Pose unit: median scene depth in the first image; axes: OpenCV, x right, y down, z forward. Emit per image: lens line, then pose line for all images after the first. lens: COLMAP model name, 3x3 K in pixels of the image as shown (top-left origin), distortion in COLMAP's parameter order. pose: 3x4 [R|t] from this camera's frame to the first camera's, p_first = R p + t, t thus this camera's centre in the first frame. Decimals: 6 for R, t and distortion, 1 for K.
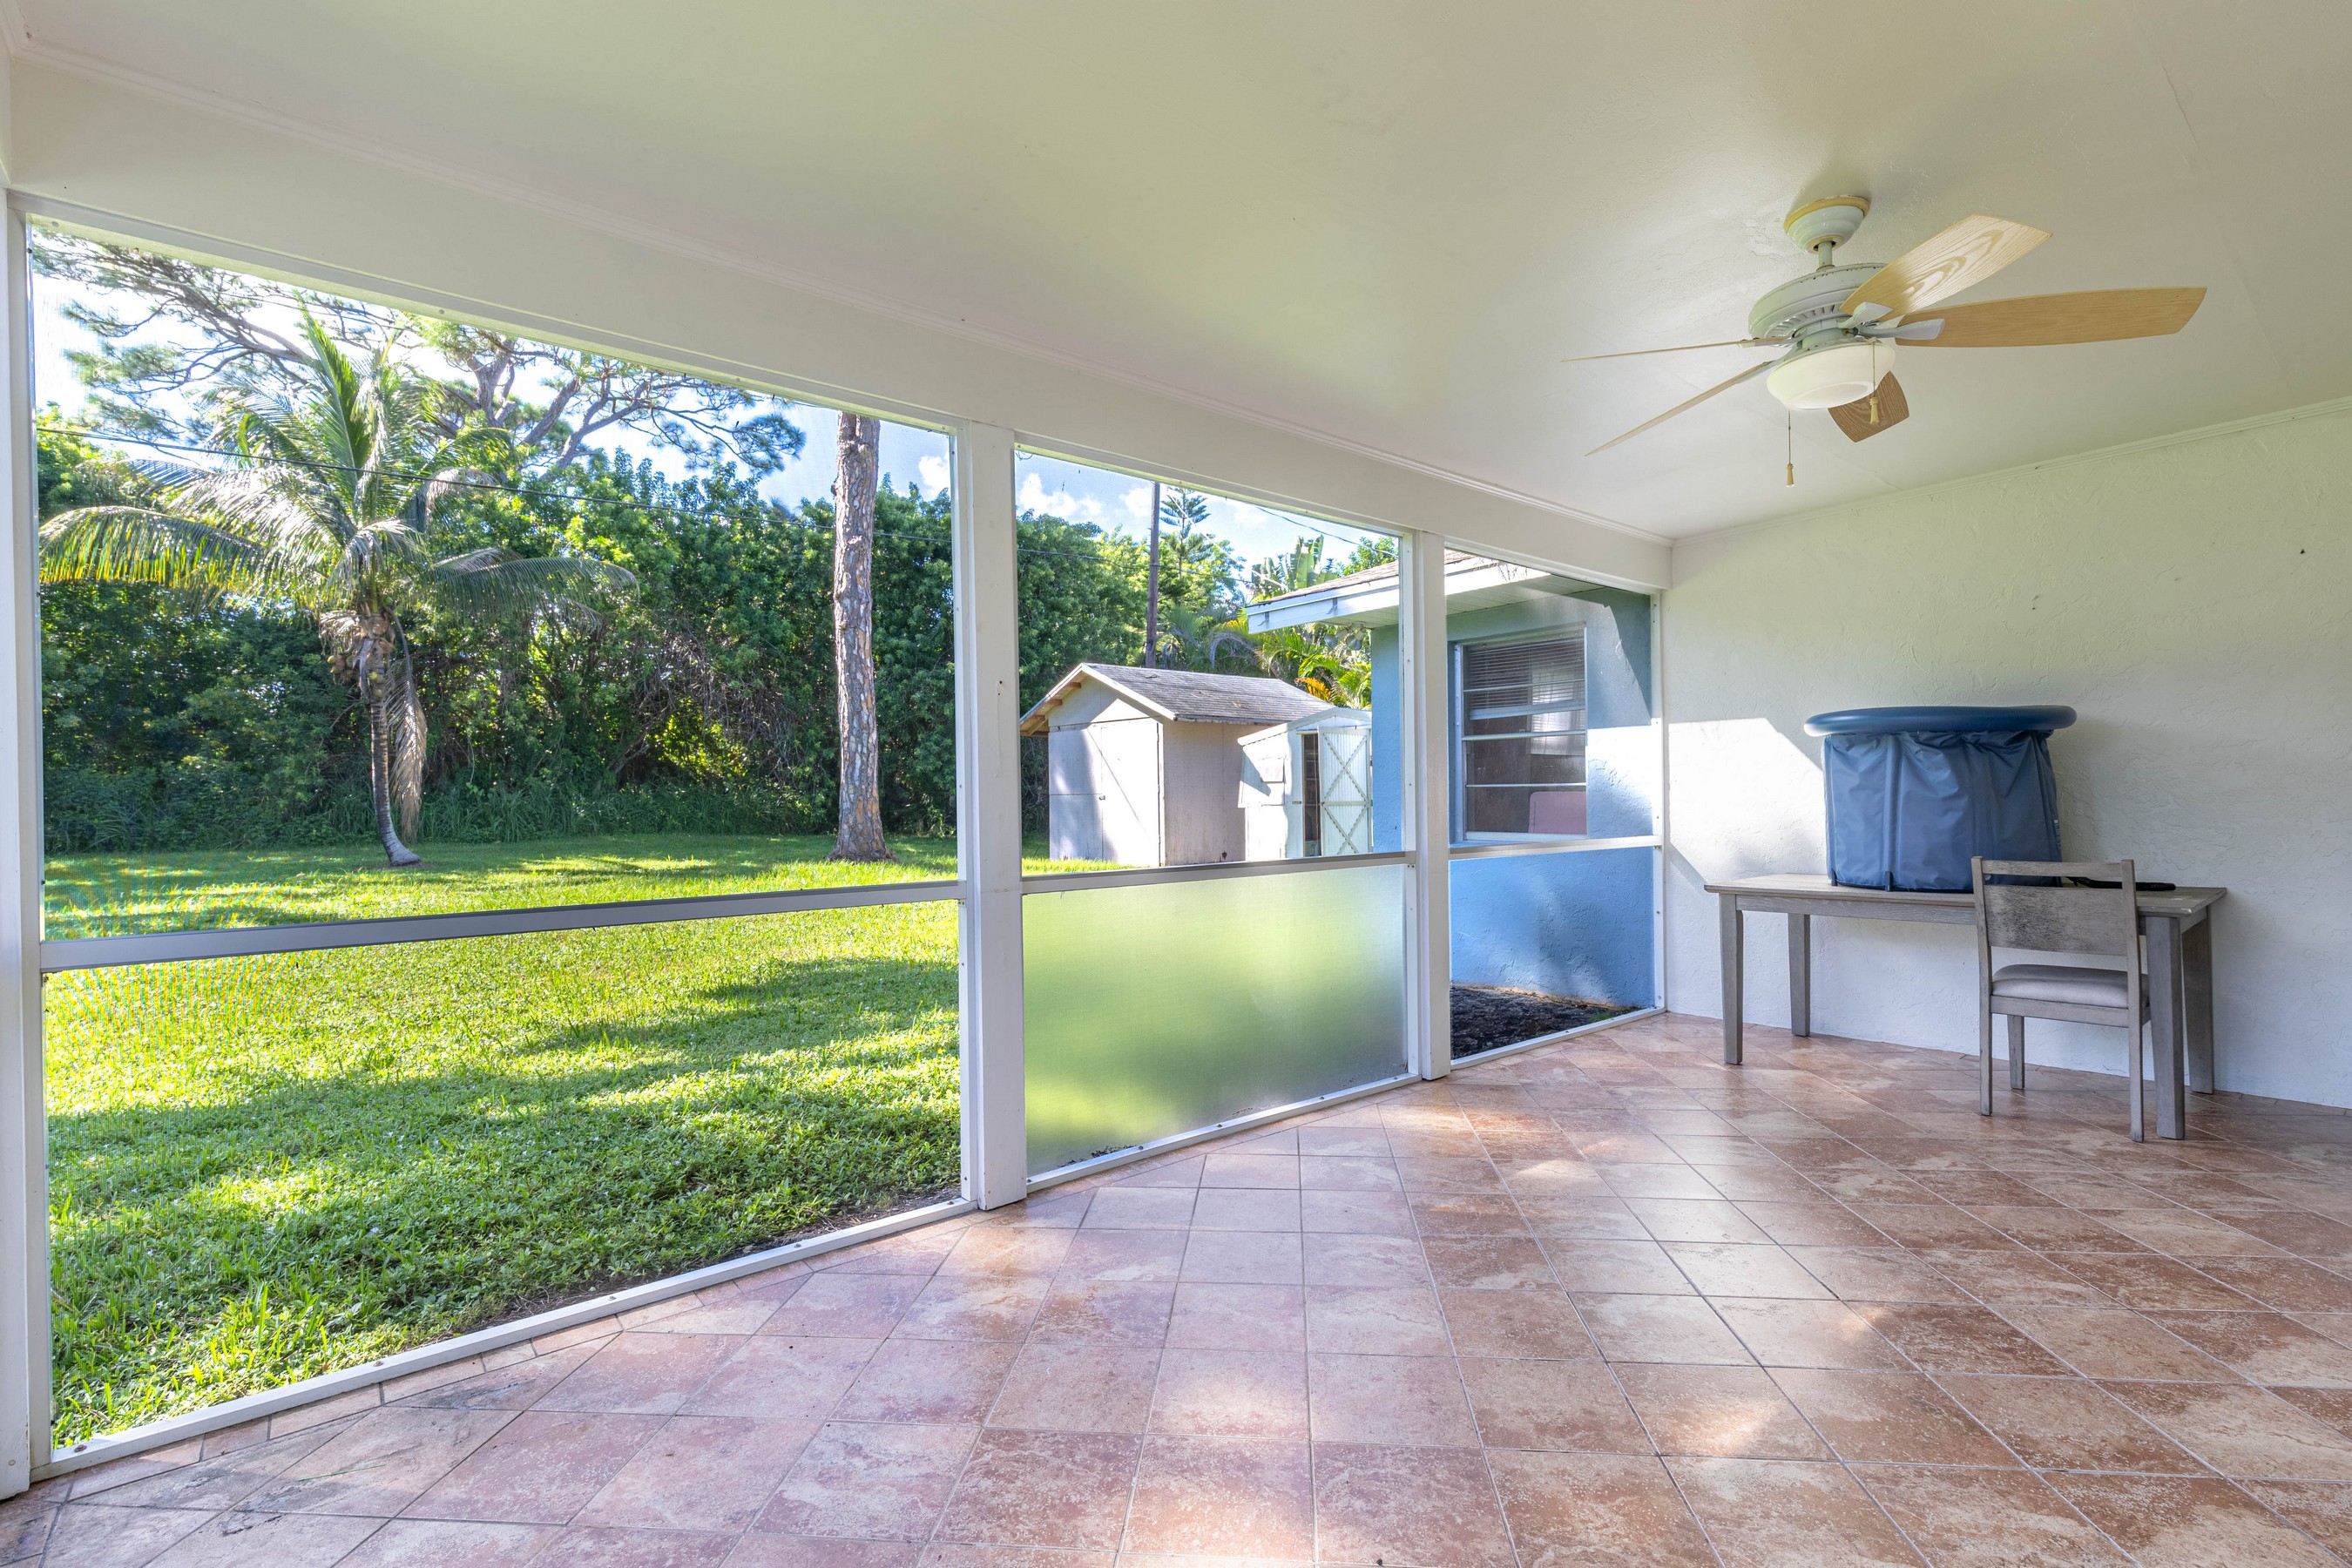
lens RADIAL K [[1029.3, 0, 1176.0], [0, 1029.3, 784.0], [0, 0, 1]] dist [0.000886, -0.000001]
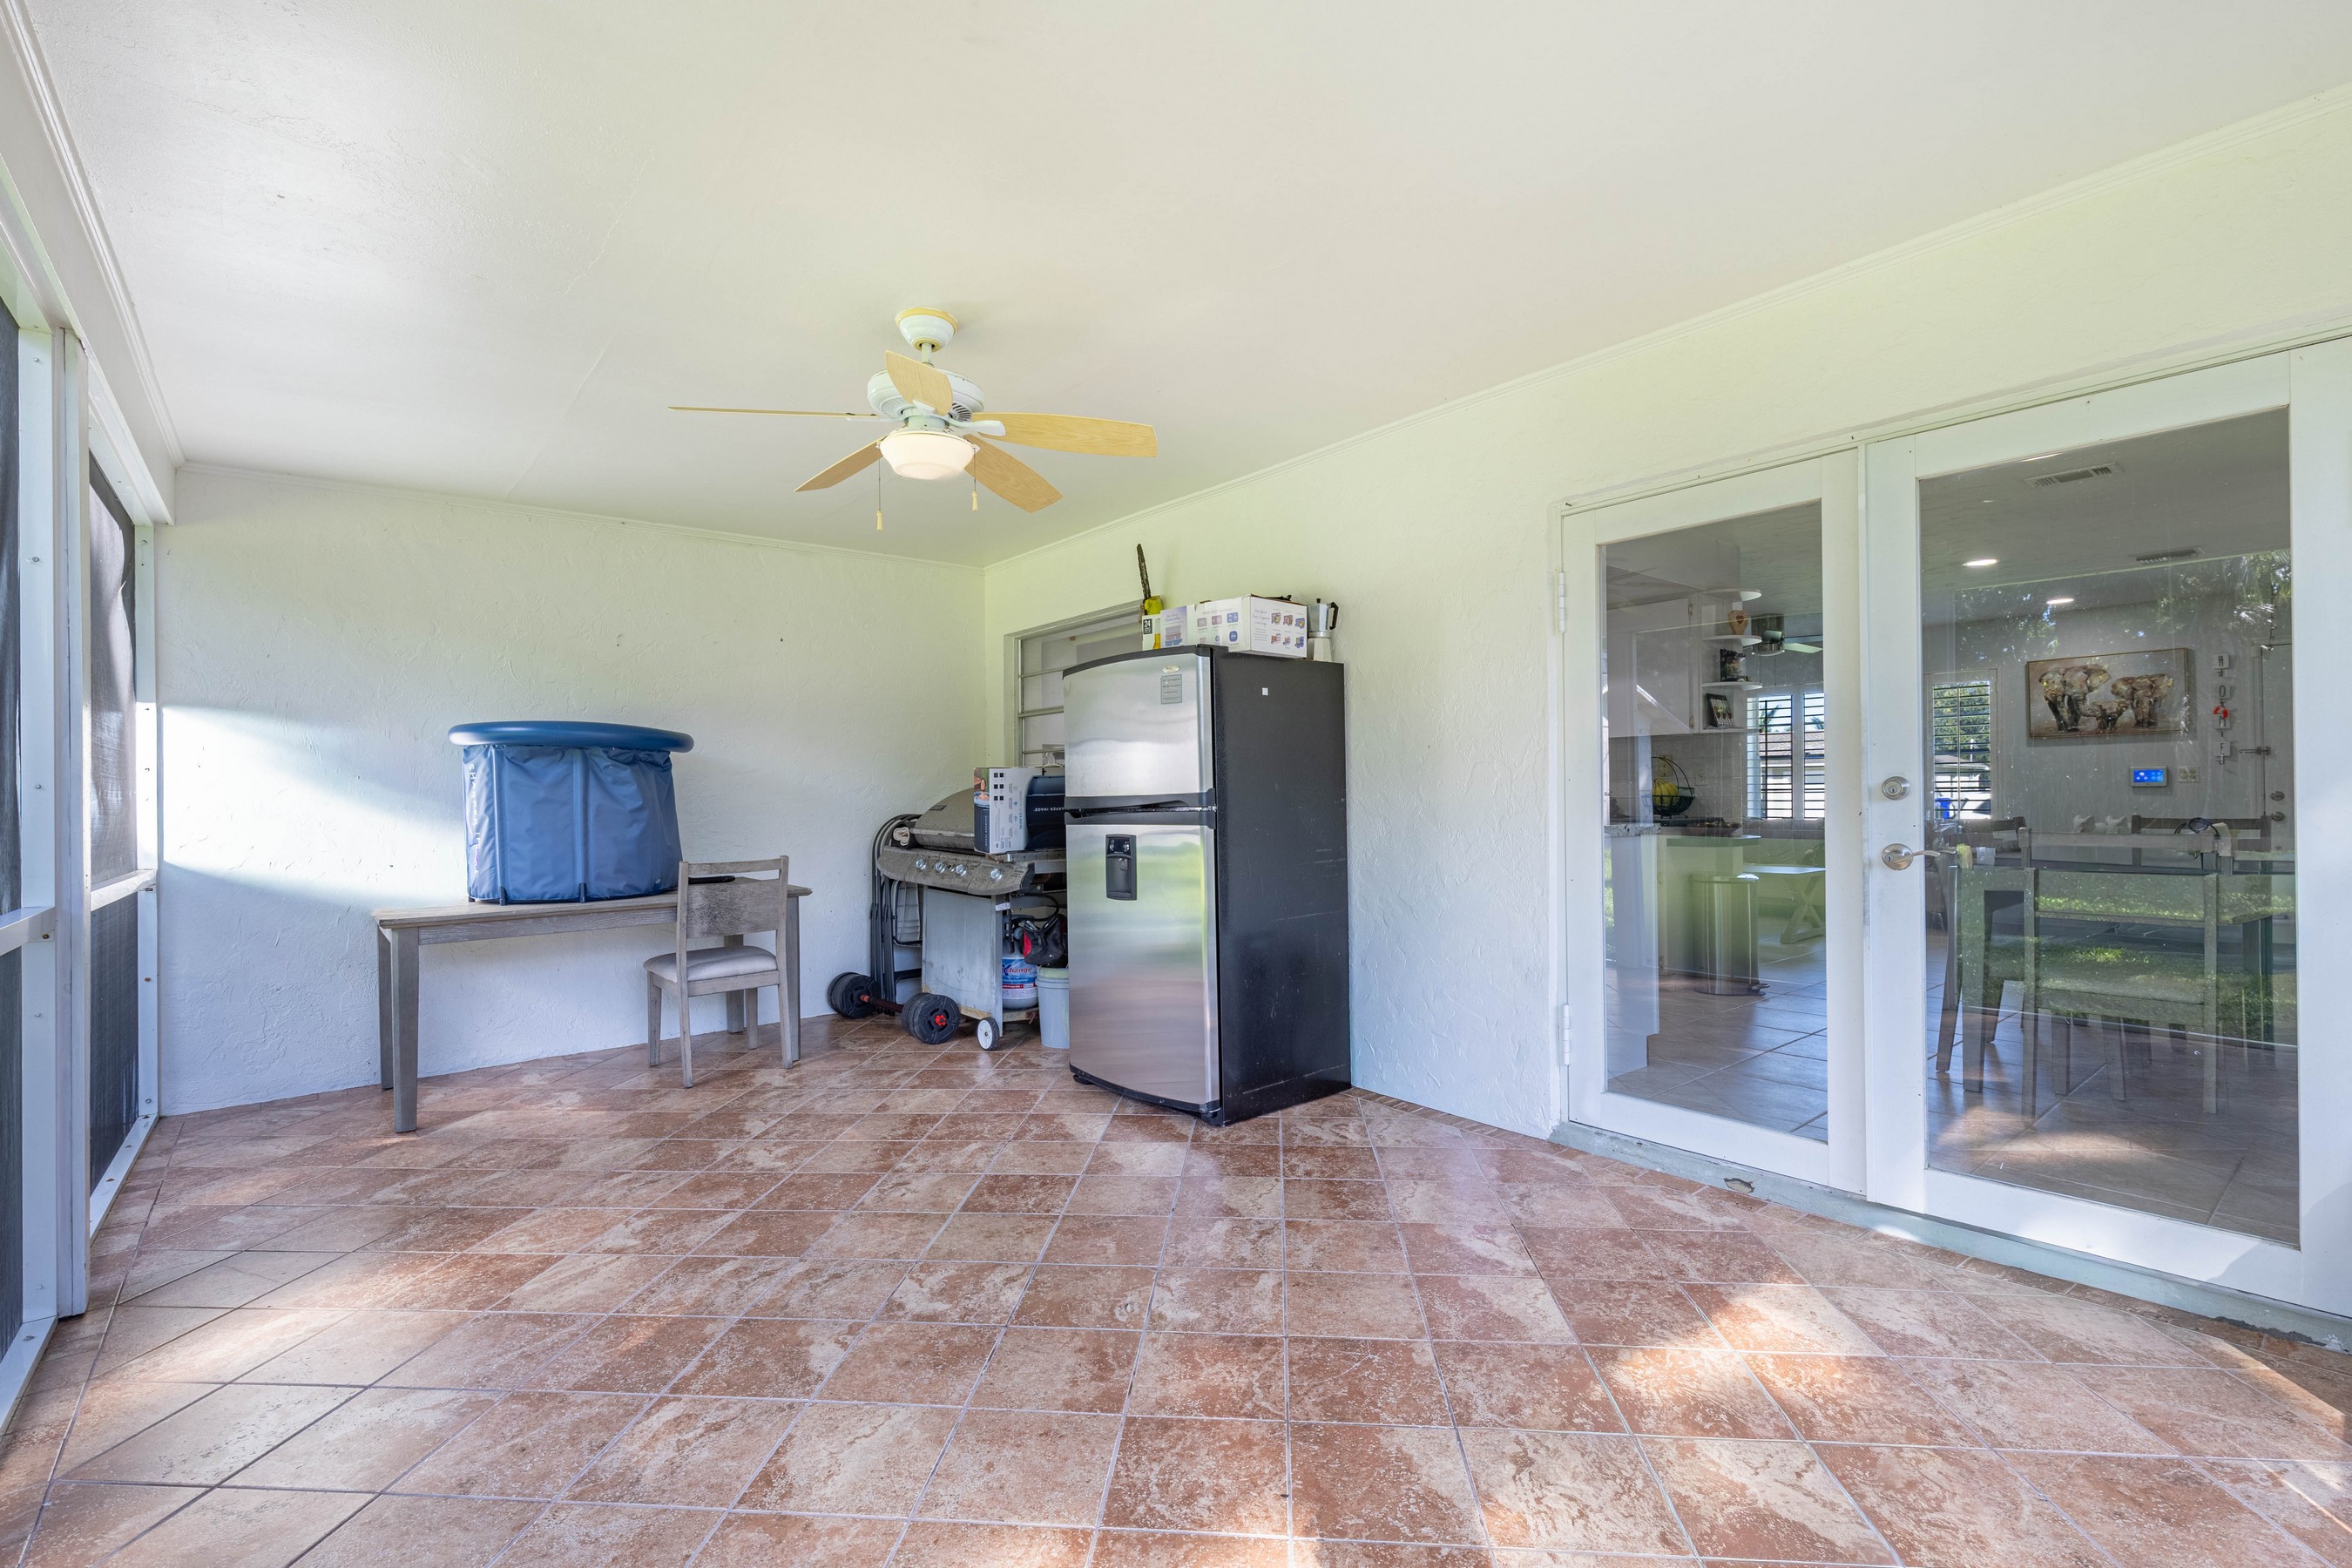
lens RADIAL K [[1044.5, 0, 1176.3], [0, 1044.5, 799.8], [0, 0, 1]] dist [0.001707, 0.000166]
pose [[-0.000430, 0.011104, 0.999938, -0.341582], [0.000080, 0.999938, -0.011104, 0.014268], [-1.000000, 0.000075, -0.000431, 0.419814]]
